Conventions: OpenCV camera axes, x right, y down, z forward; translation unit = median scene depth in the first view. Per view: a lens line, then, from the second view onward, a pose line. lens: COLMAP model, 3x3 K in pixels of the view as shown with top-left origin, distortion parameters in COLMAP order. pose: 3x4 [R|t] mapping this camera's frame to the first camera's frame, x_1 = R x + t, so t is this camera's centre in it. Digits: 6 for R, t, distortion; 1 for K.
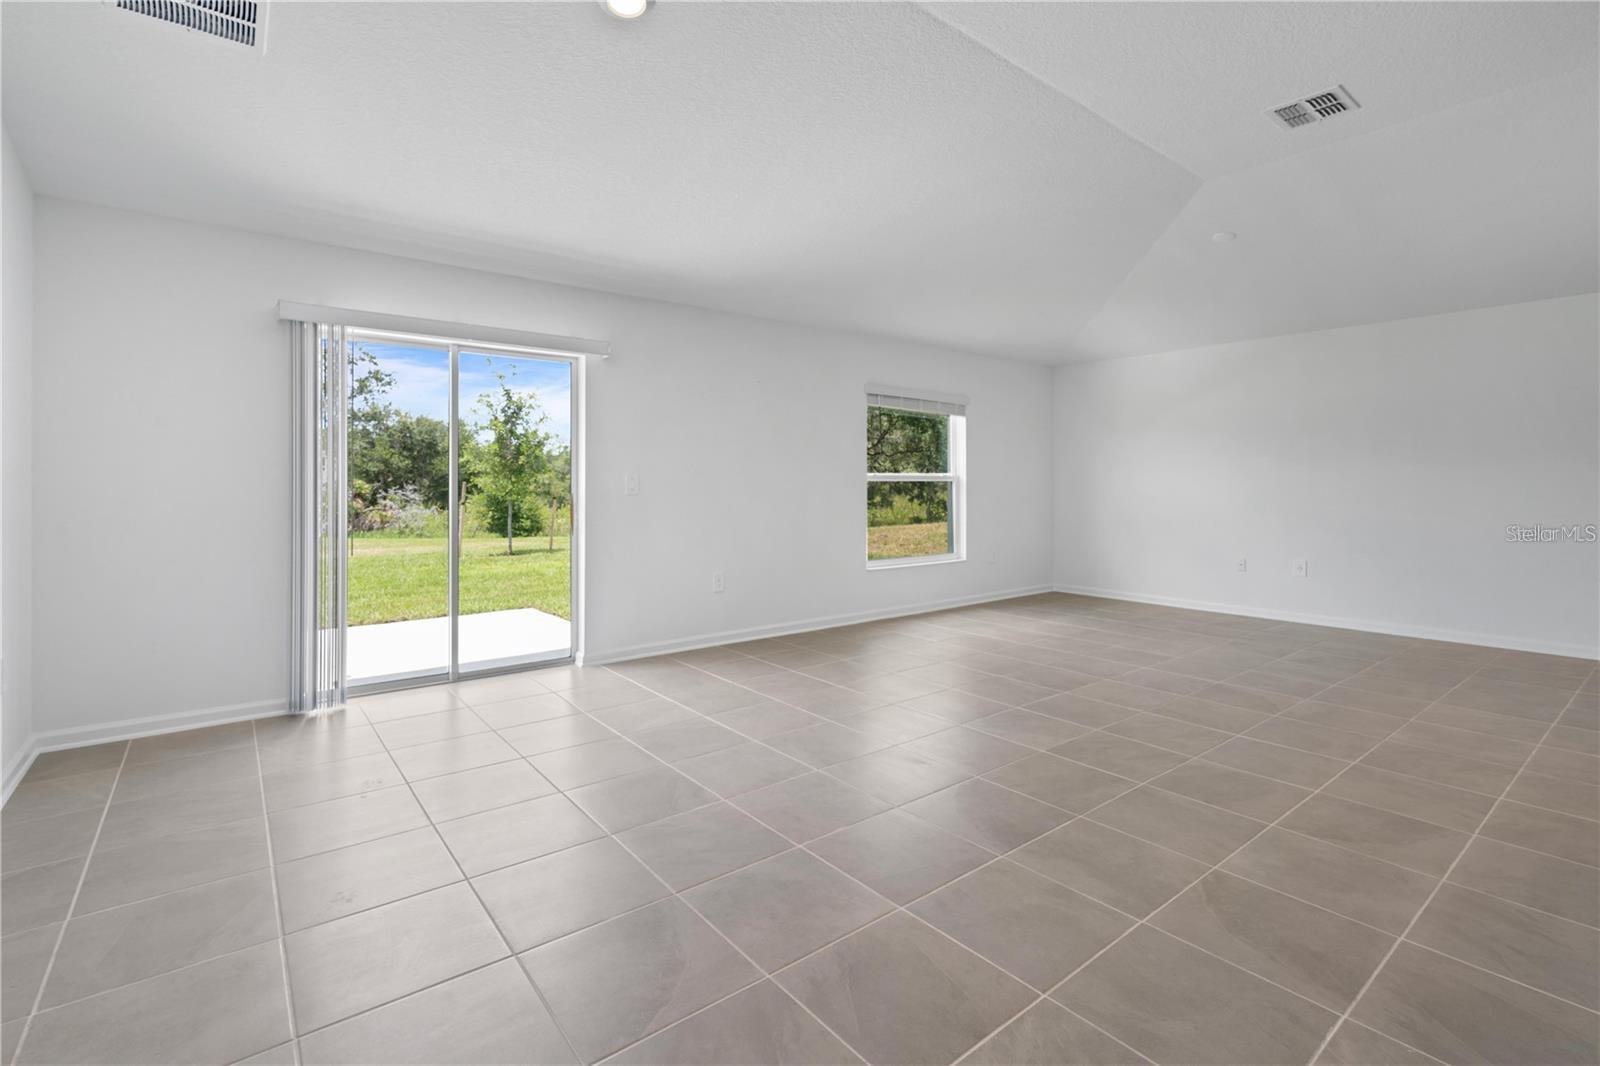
lens RADIAL K [[735.2, 0, 800.9], [0, 735.2, 480.6], [0, 0, 1]] dist [-0.005104, 0.000127]
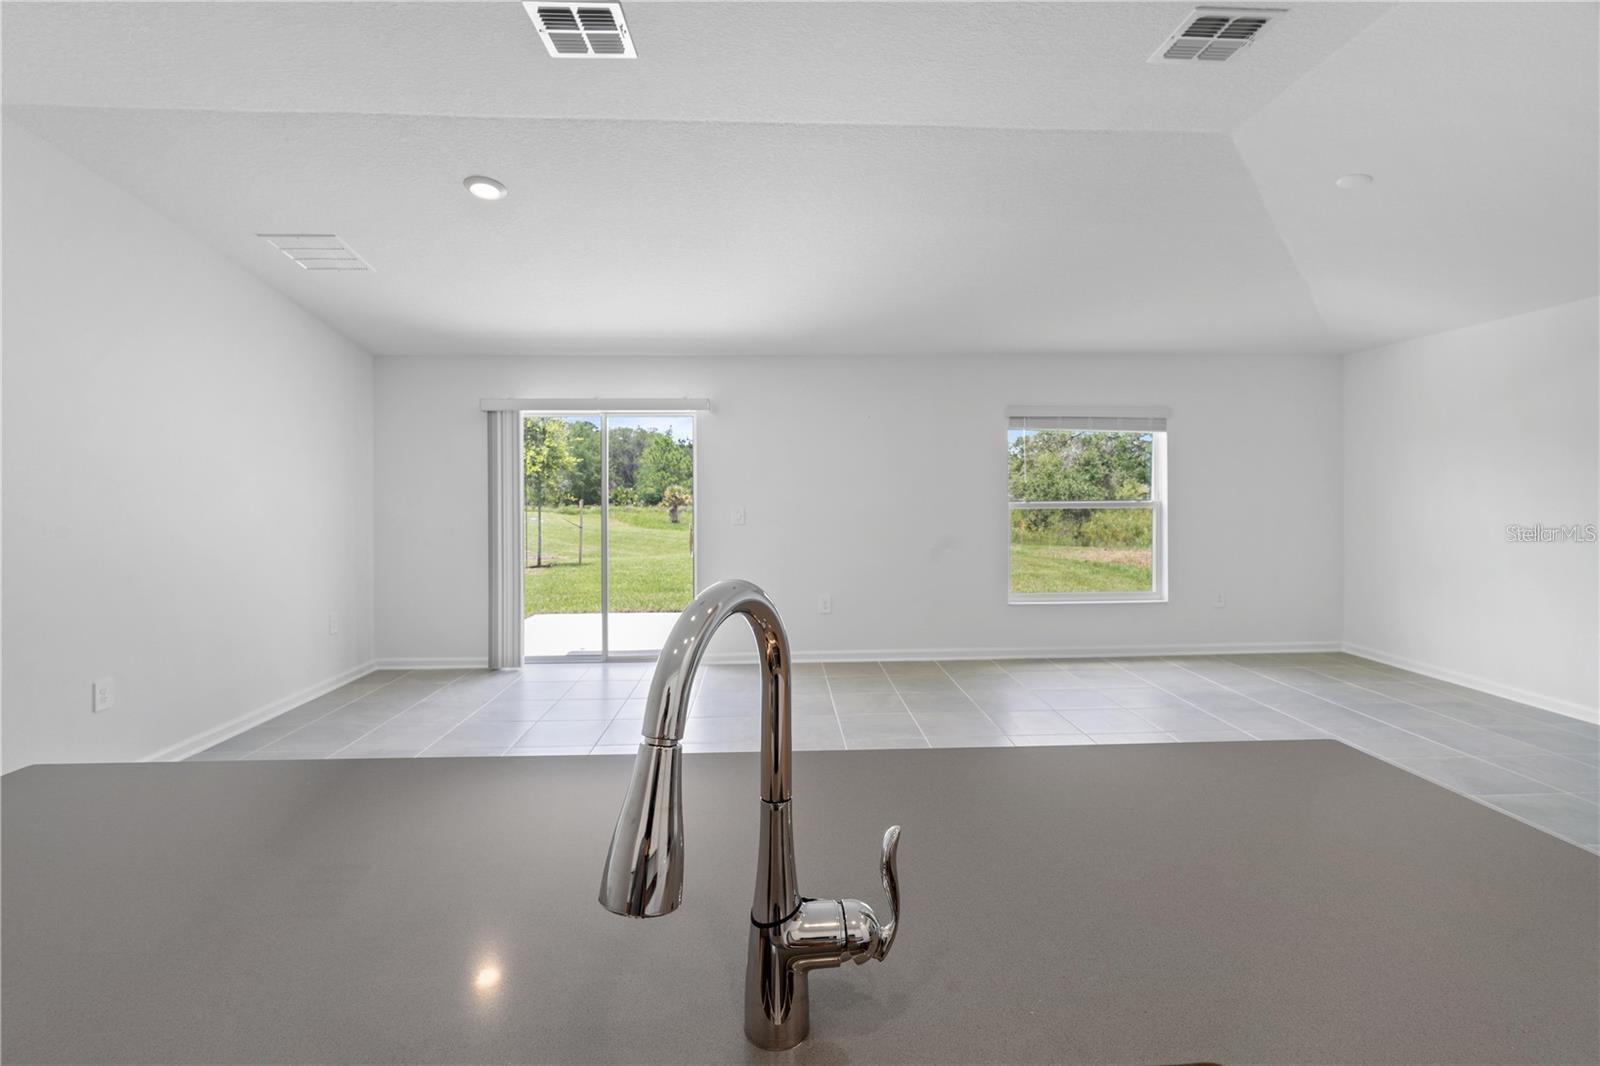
lens RADIAL K [[717.1, 0, 801.2], [0, 717.1, 482.5], [0, 0, 1]] dist [-0.002409, -0.000134]
pose [[0.809371, -0.007505, -0.587250, 0.599838], [0.009999, 0.999950, 0.001002, -0.055056], [0.587213, -0.006683, 0.809405, 0.142988]]
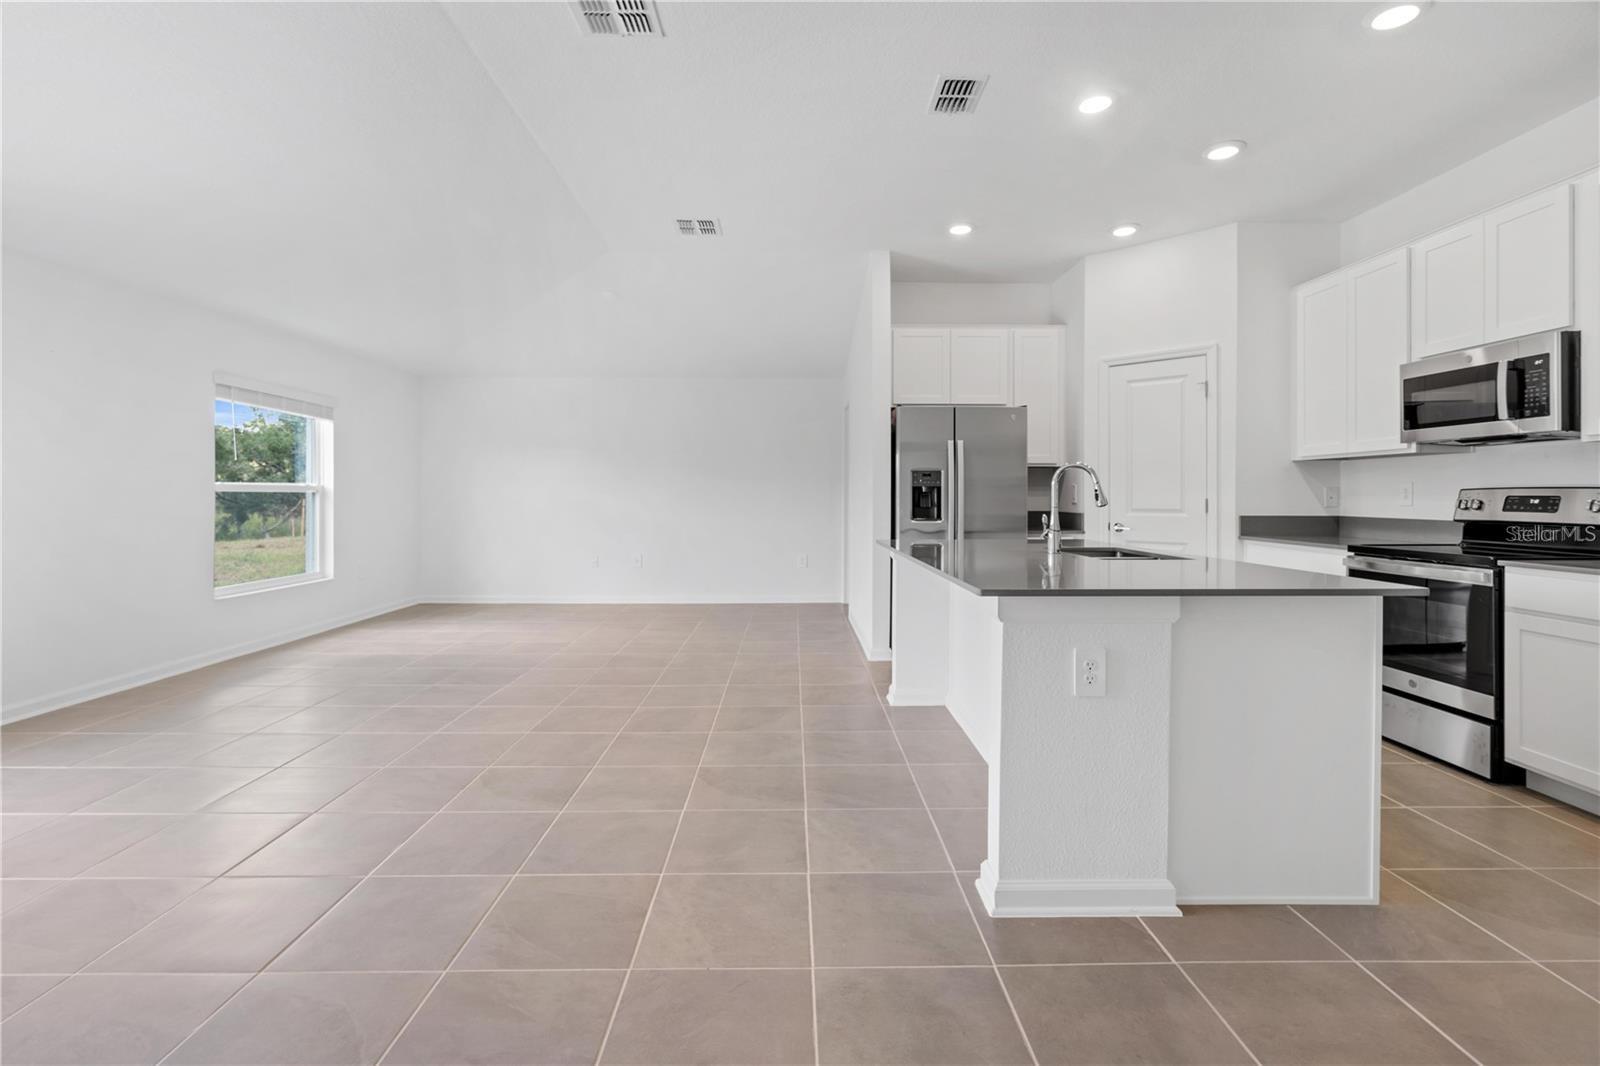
lens RADIAL K [[732.9, 0, 797.1], [0, 732.9, 498.8], [0, 0, 1]] dist [-0.002625, 0.000217]
pose [[0.613826, -0.003262, 0.789435, -0.223391], [-0.004517, 0.999961, 0.007644, -0.000146], [-0.789428, -0.008258, 0.613787, -0.007475]]
